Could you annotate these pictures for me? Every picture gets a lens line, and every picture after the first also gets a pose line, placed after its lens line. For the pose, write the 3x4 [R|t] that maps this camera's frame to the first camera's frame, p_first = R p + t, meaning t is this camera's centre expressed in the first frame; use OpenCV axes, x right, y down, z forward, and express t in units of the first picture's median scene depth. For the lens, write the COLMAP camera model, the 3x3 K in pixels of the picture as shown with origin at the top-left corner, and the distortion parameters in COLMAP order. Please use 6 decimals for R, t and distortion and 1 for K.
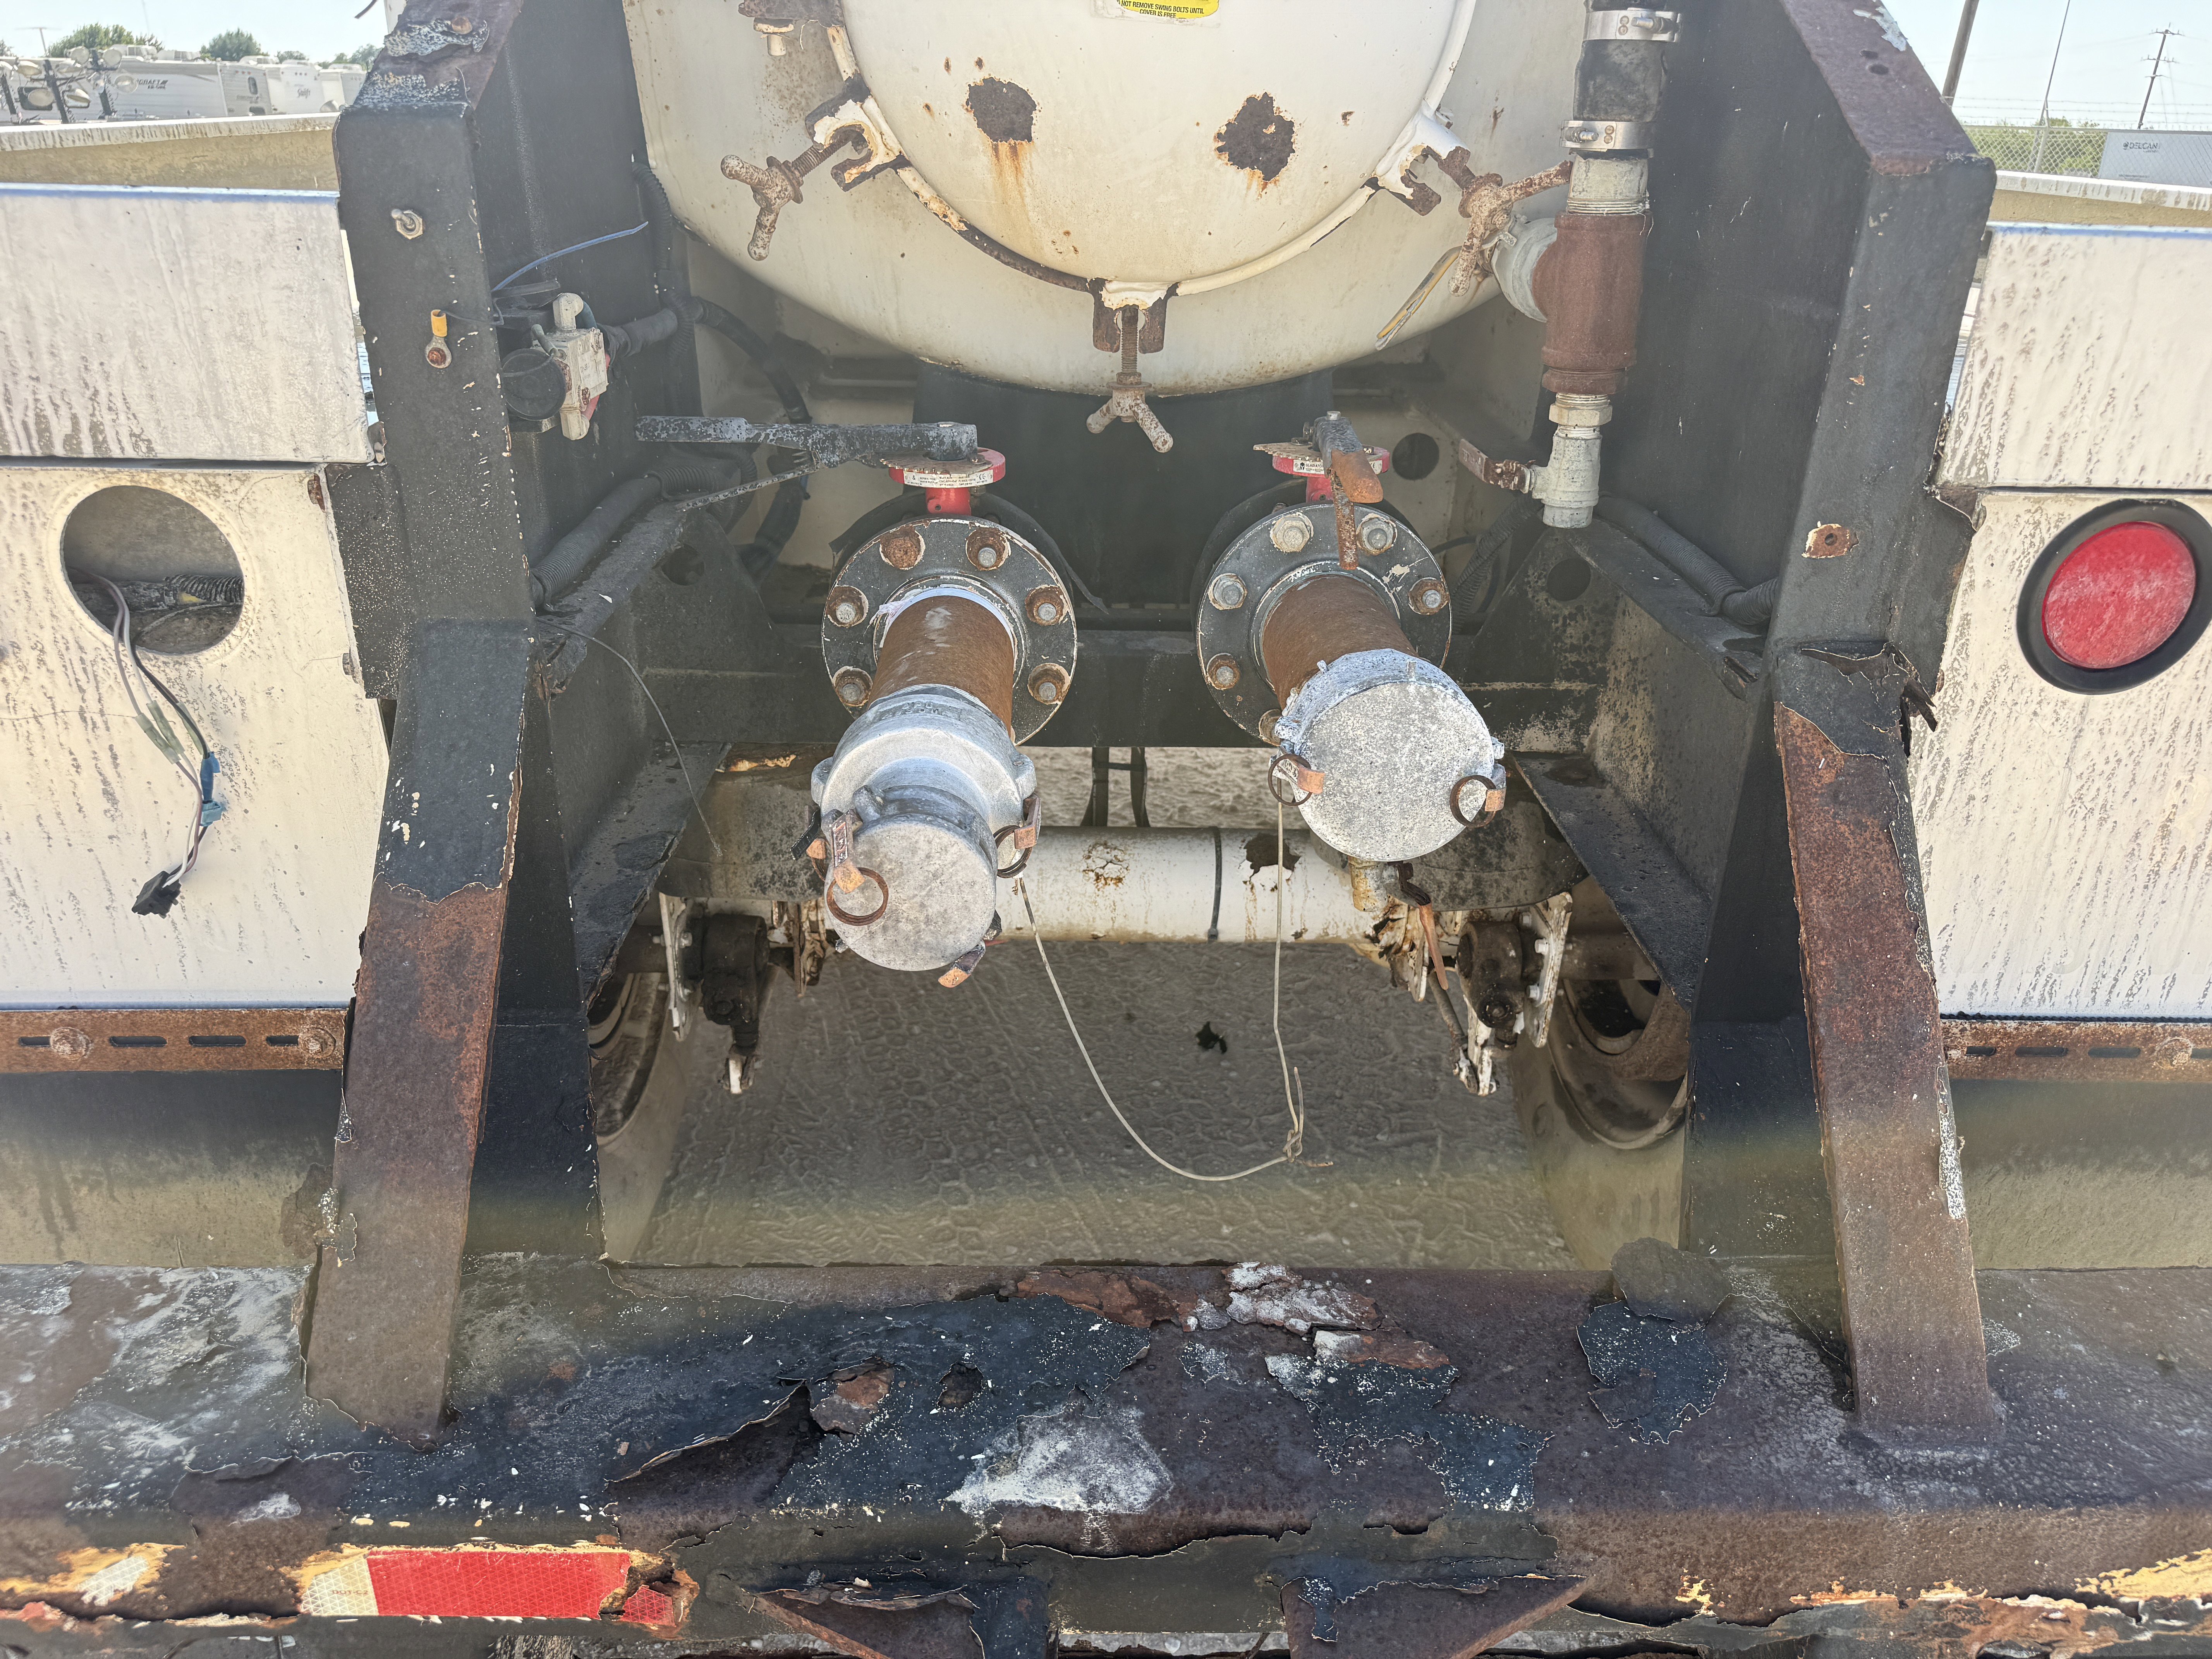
lens RADIAL K [[1537.2, 0, 1107.4], [0, 1537.2, 834.5], [0, 0, 1]] dist [0.057286, -0.069500]
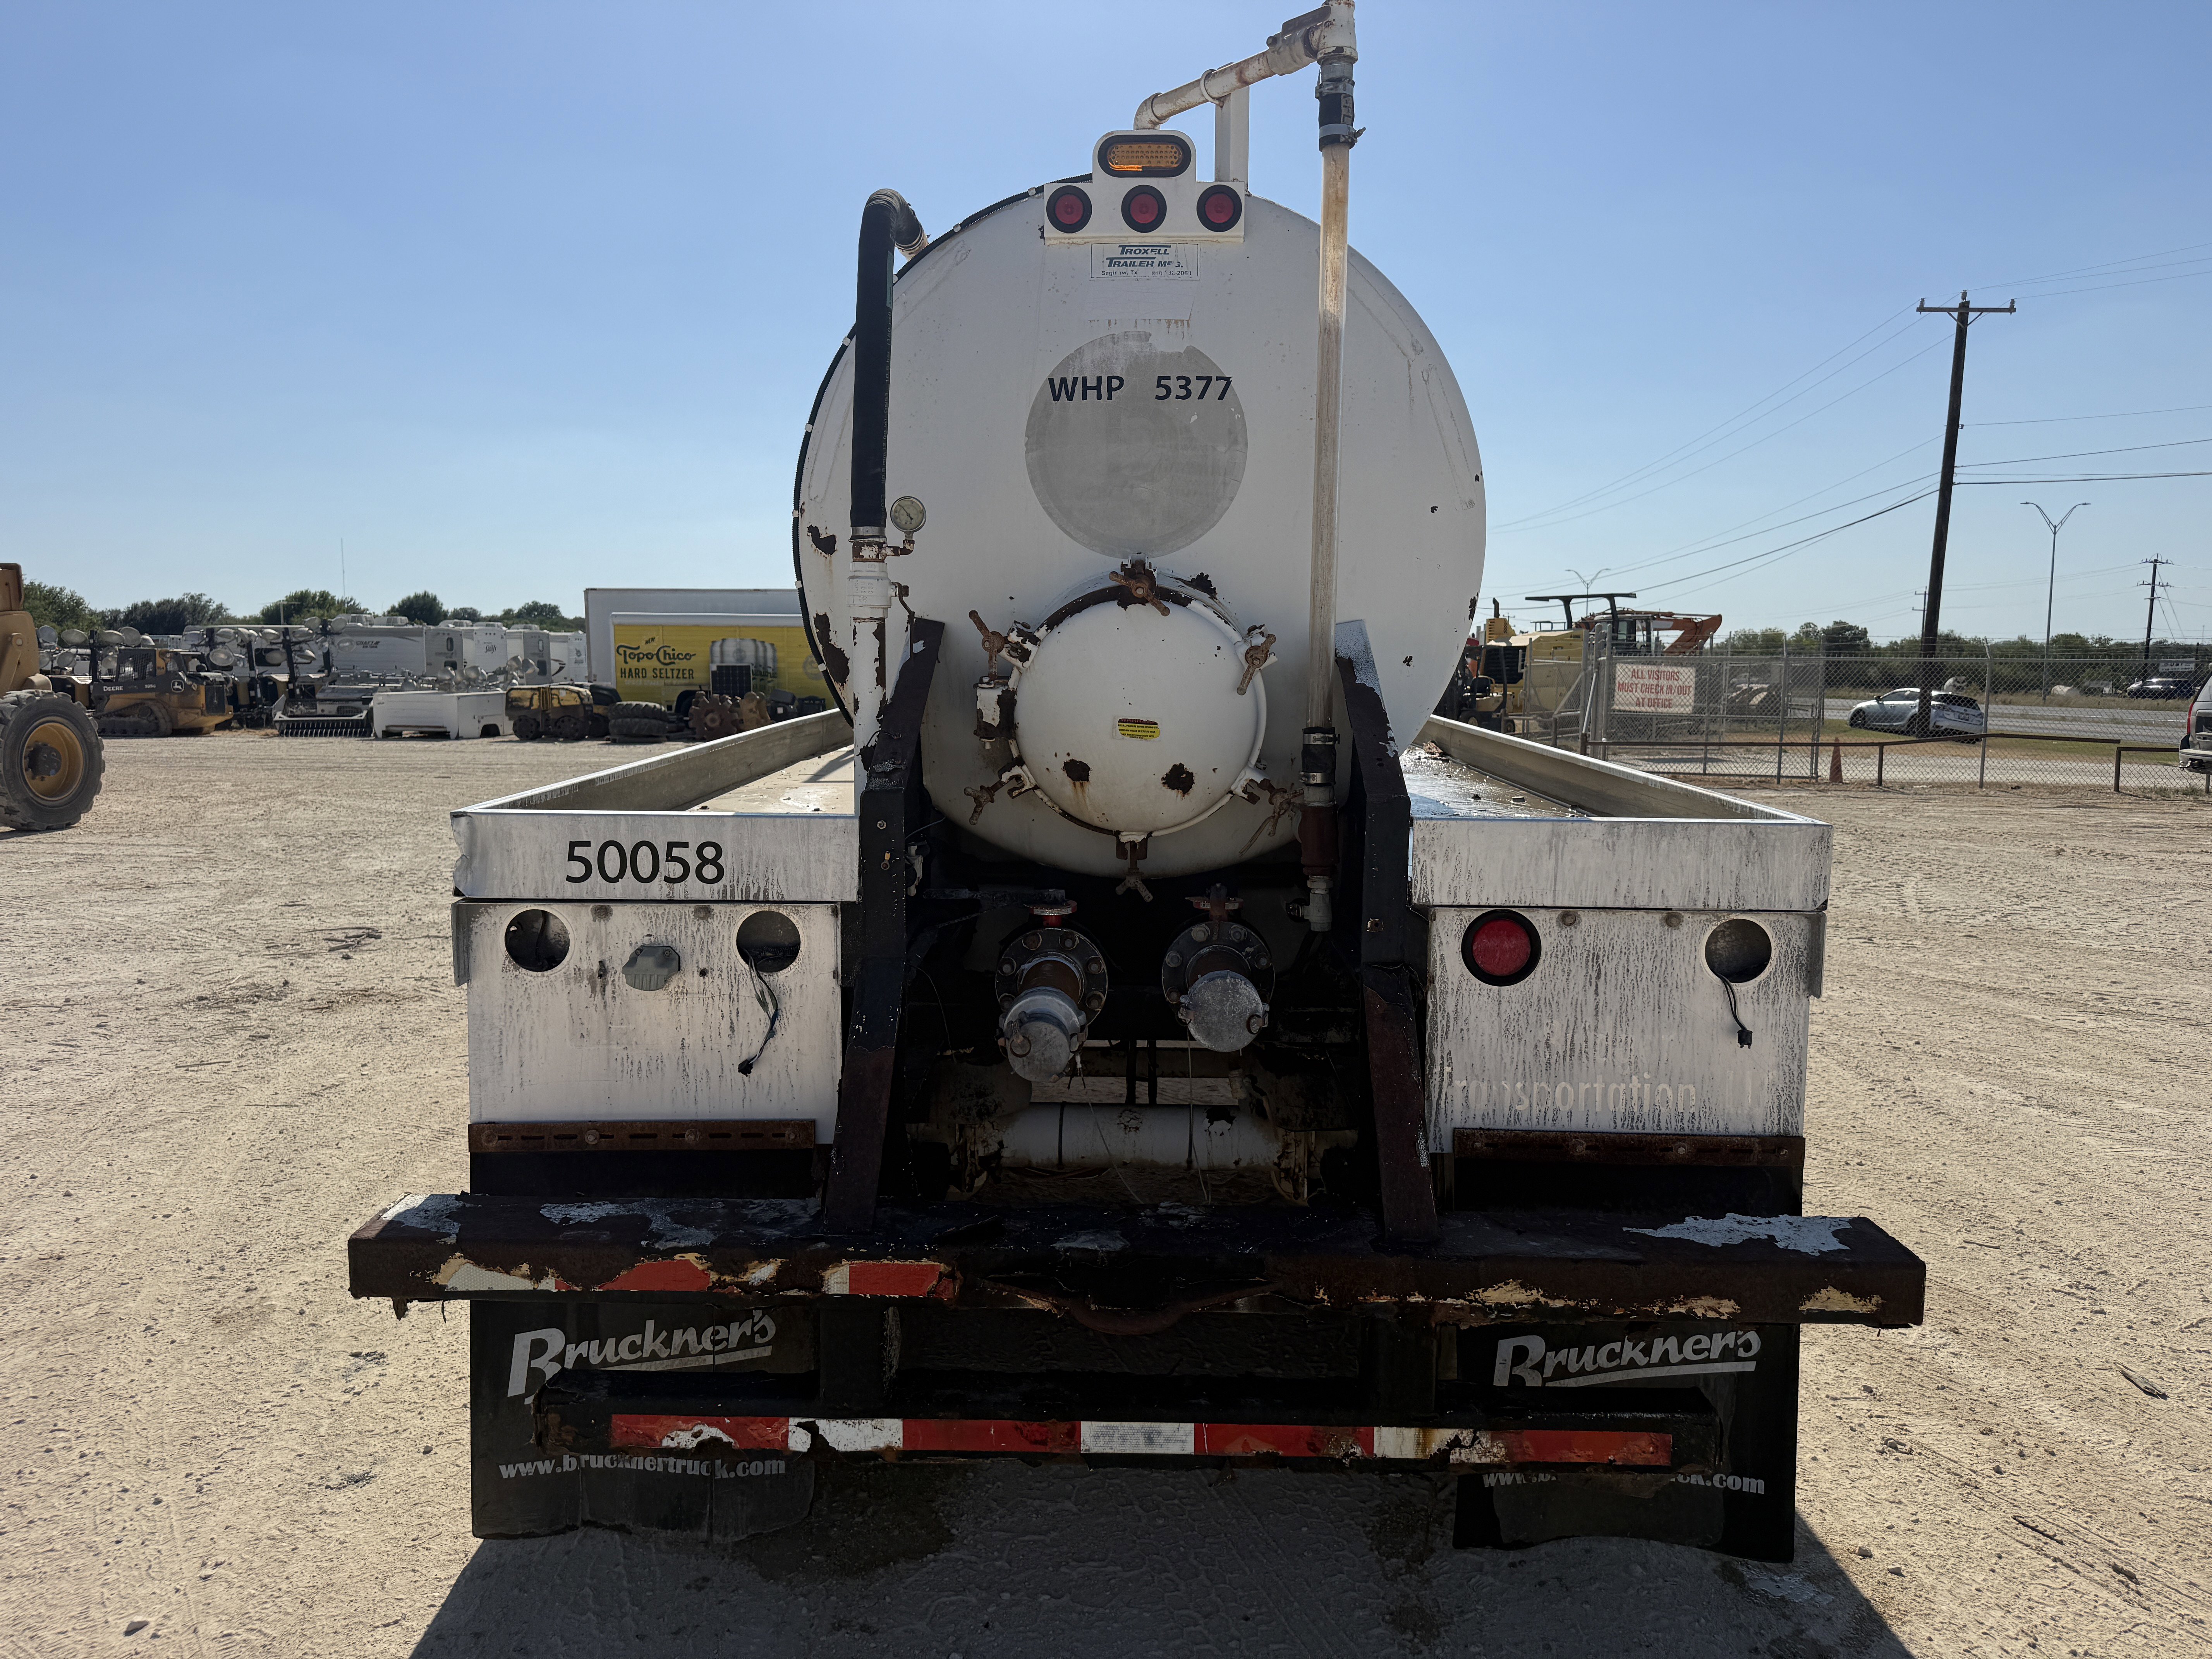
lens RADIAL K [[1537.2, 0, 1107.4], [0, 1537.2, 834.5], [0, 0, 1]] dist [0.057286, -0.069500]
pose [[0.998614, -0.011254, -0.051412, 0.111411], [-0.005154, 0.951261, -0.308344, 0.414601], [0.052377, 0.308182, 0.949885, -1.374793]]
